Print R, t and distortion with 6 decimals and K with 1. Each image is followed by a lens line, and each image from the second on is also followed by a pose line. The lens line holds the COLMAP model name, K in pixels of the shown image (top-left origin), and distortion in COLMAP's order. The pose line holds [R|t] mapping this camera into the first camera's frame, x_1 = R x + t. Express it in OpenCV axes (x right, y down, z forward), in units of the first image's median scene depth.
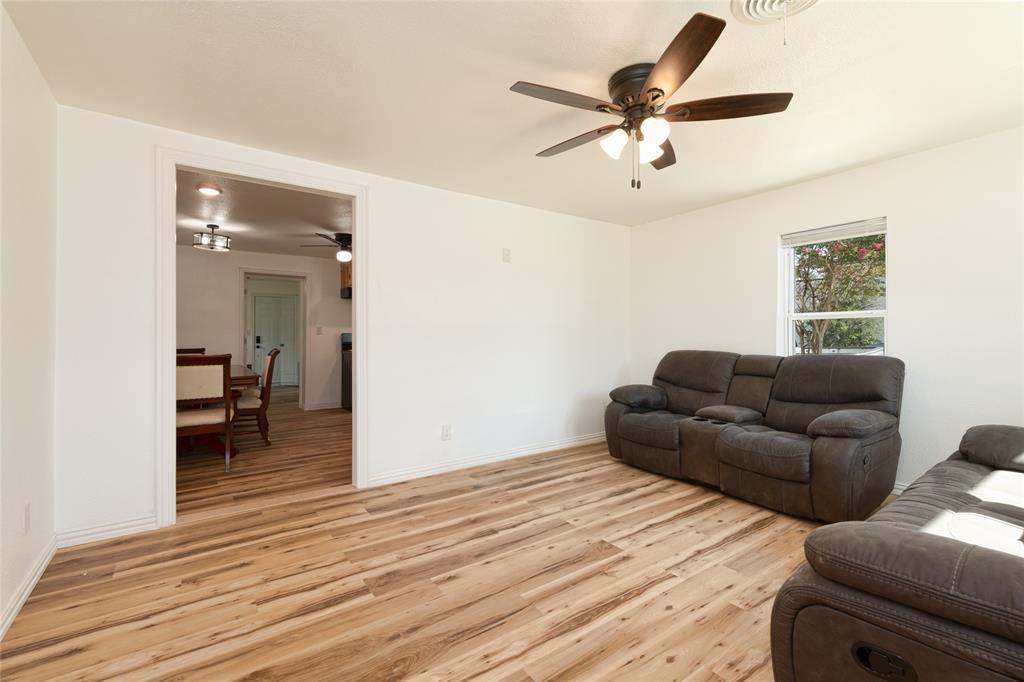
lens RADIAL K [[451.7, 0, 506.7], [0, 451.7, 339.3], [0, 0, 1]] dist [0.013846, -0.001962]
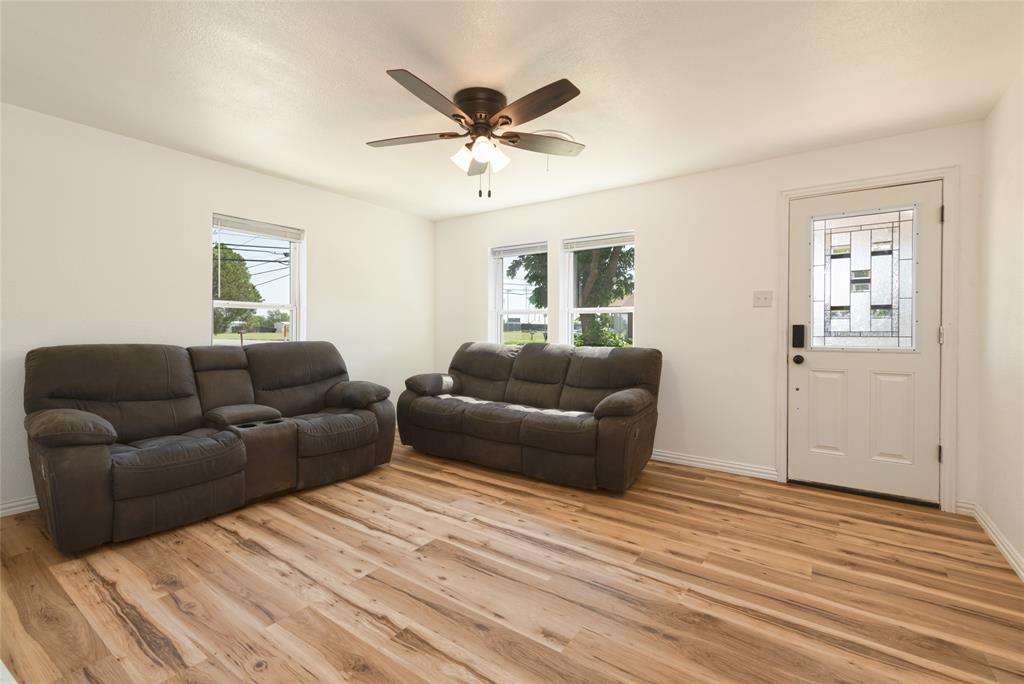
lens RADIAL K [[451.7, 0, 507.0], [0, 451.7, 334.9], [0, 0, 1]] dist [0.013846, -0.001962]
pose [[-0.334171, -0.014681, 0.942398, -0.690742], [-0.002607, 0.999889, 0.014653, -0.009520], [-0.942509, 0.002440, -0.334172, 1.091810]]
